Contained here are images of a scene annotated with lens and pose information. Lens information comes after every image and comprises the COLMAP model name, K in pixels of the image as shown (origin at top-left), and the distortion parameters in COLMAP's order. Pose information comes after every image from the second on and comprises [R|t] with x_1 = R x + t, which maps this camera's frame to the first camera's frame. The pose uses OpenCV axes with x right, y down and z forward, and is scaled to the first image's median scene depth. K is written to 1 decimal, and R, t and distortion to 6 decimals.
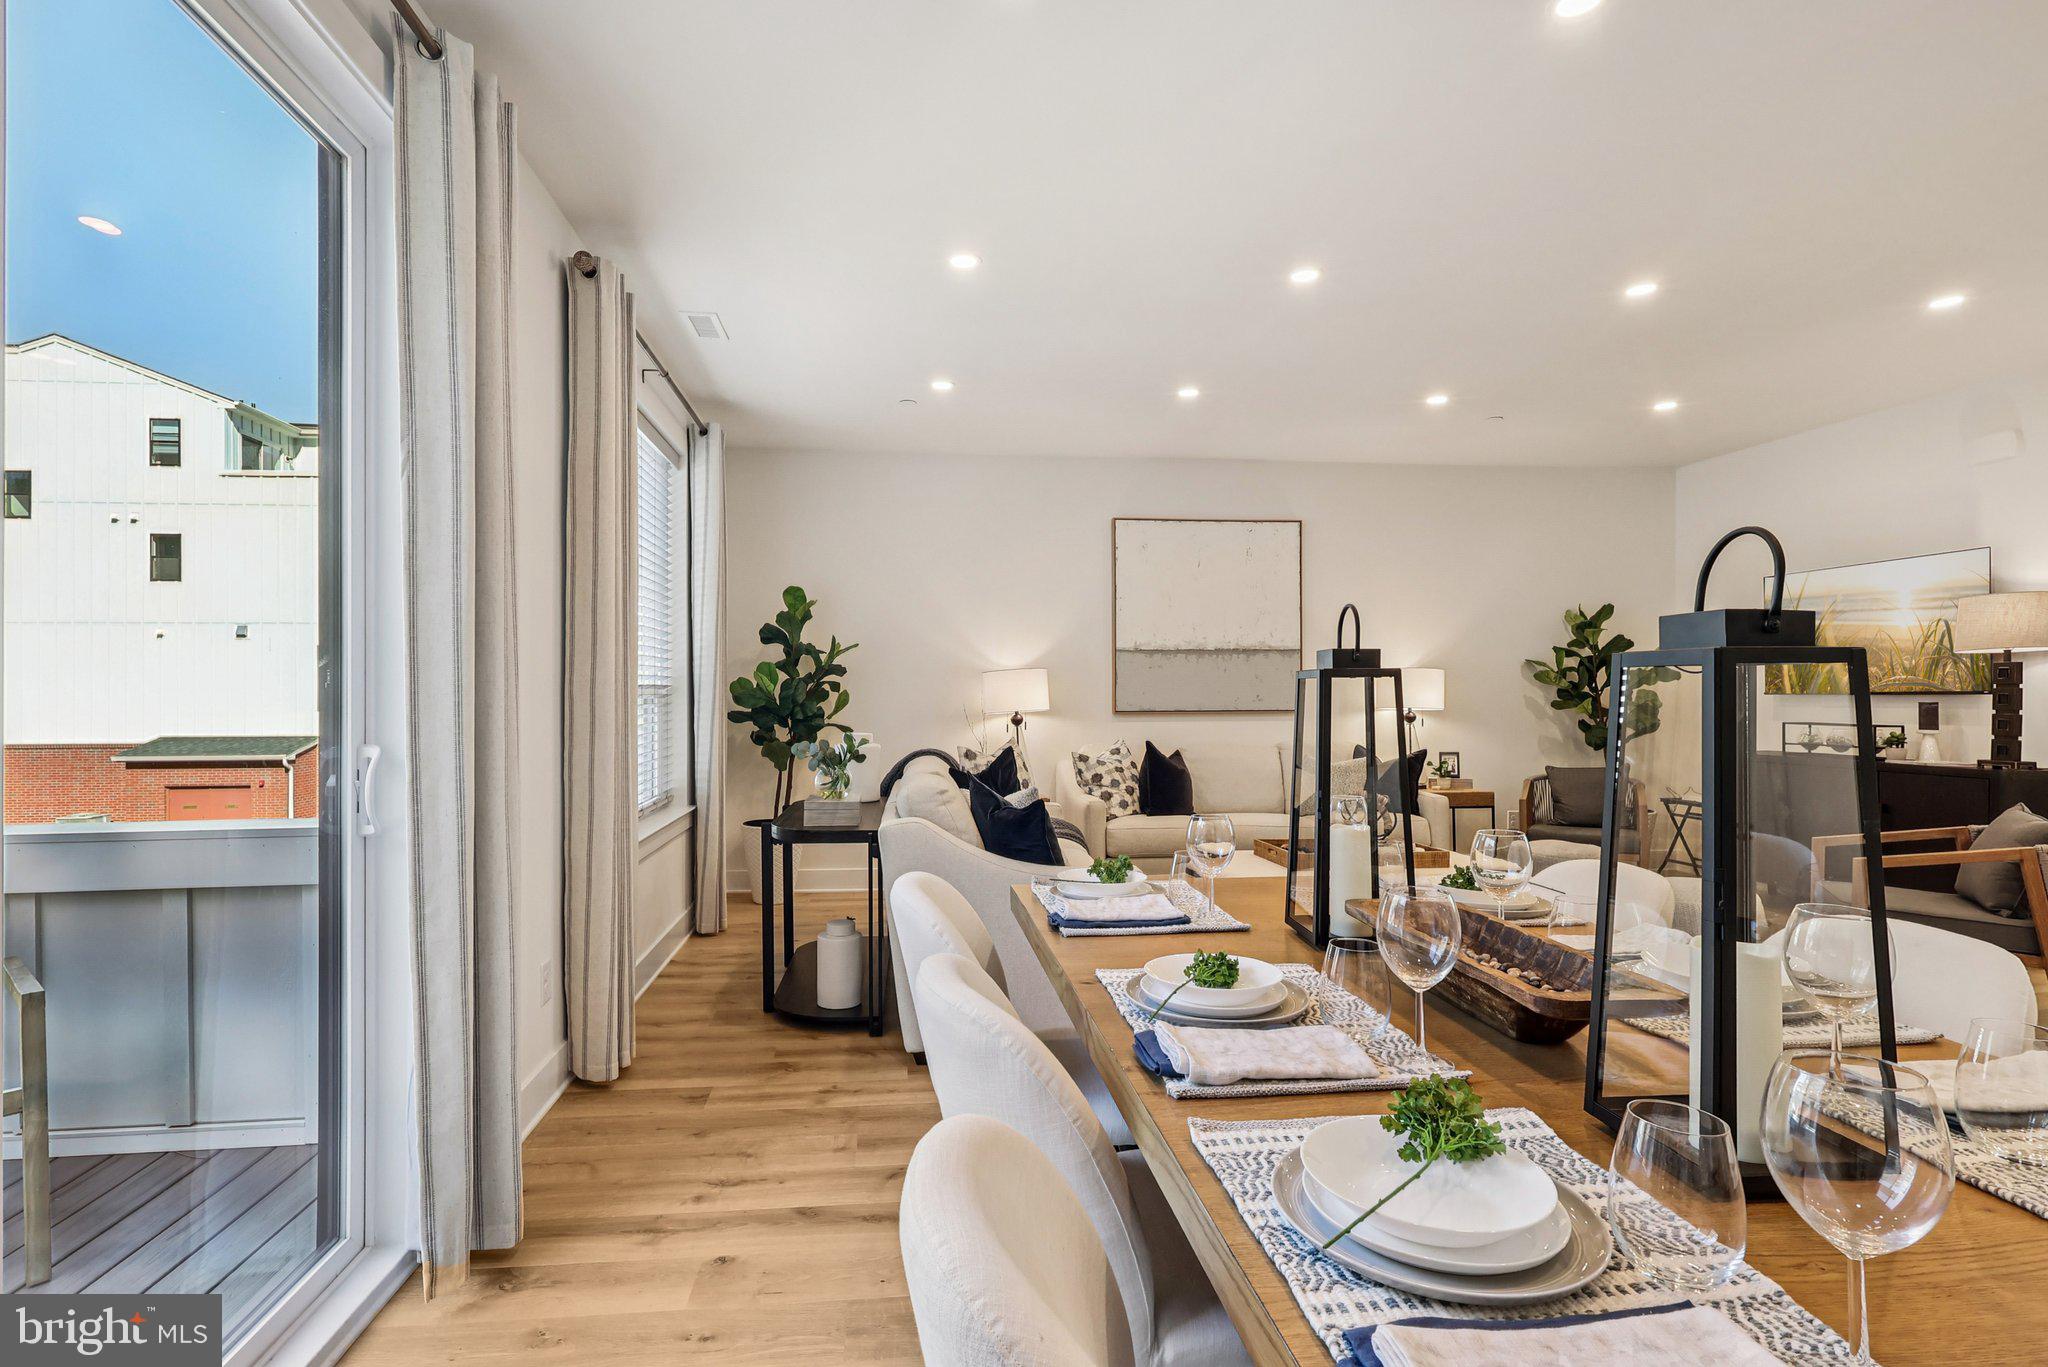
lens RADIAL K [[1144.1, 0, 1024.0], [0, 1144.1, 683.5], [0, 0, 1]] dist [-0.007007, -0.000862]
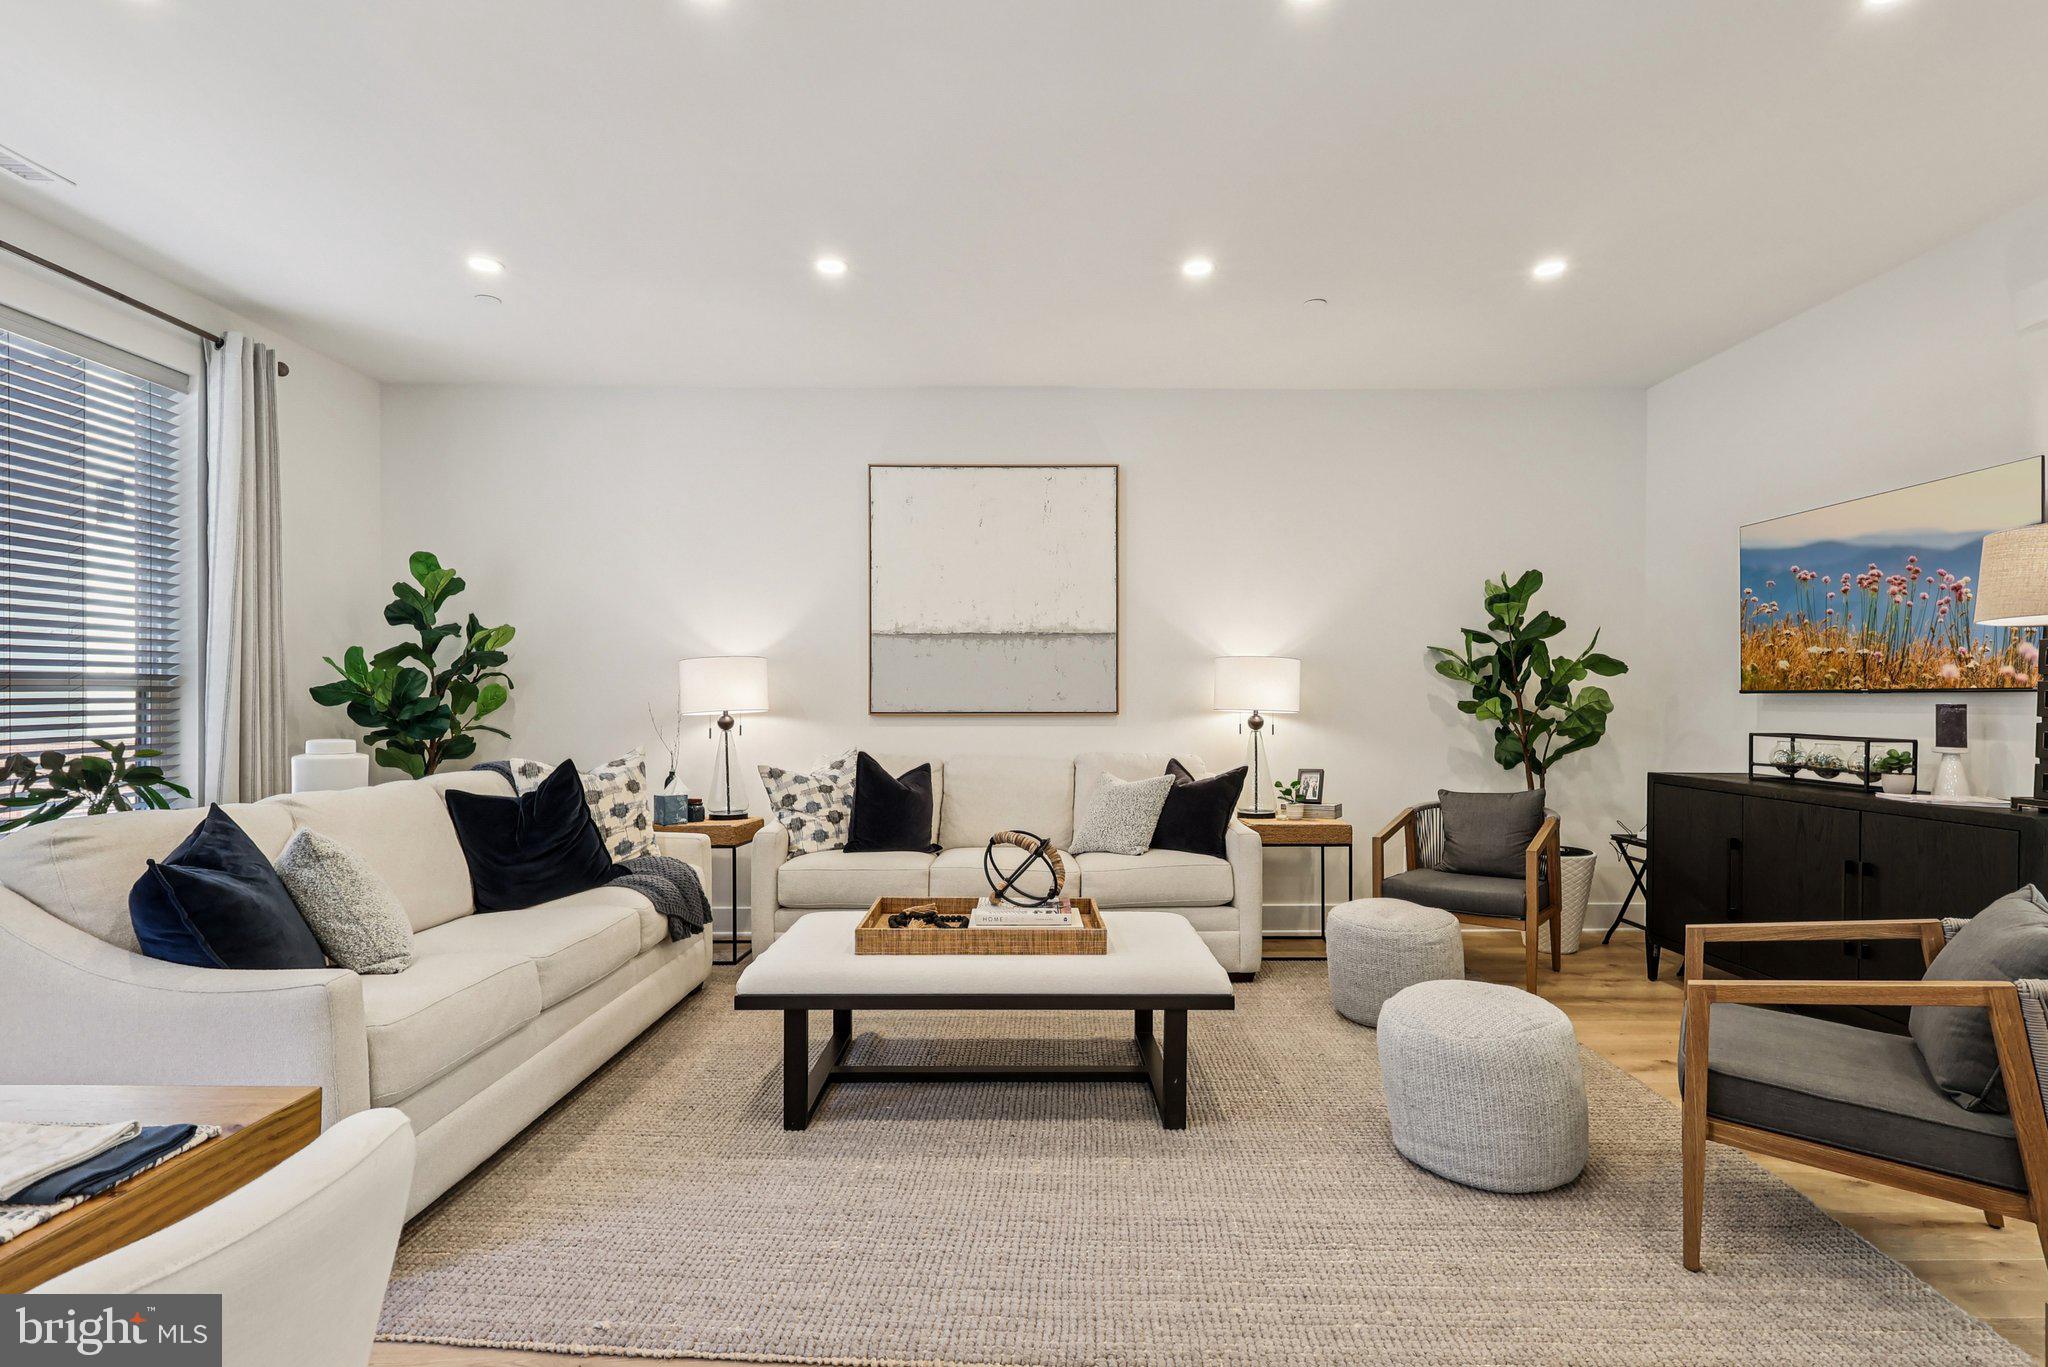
lens RADIAL K [[1144.1, 0, 1024.0], [0, 1144.1, 683.5], [0, 0, 1]] dist [-0.007007, -0.000862]
pose [[0.994625, 0.002929, -0.103503, 0.278177], [-0.003054, 0.999995, -0.001054, 0.005463], [0.103500, 0.001364, 0.994629, 0.247651]]
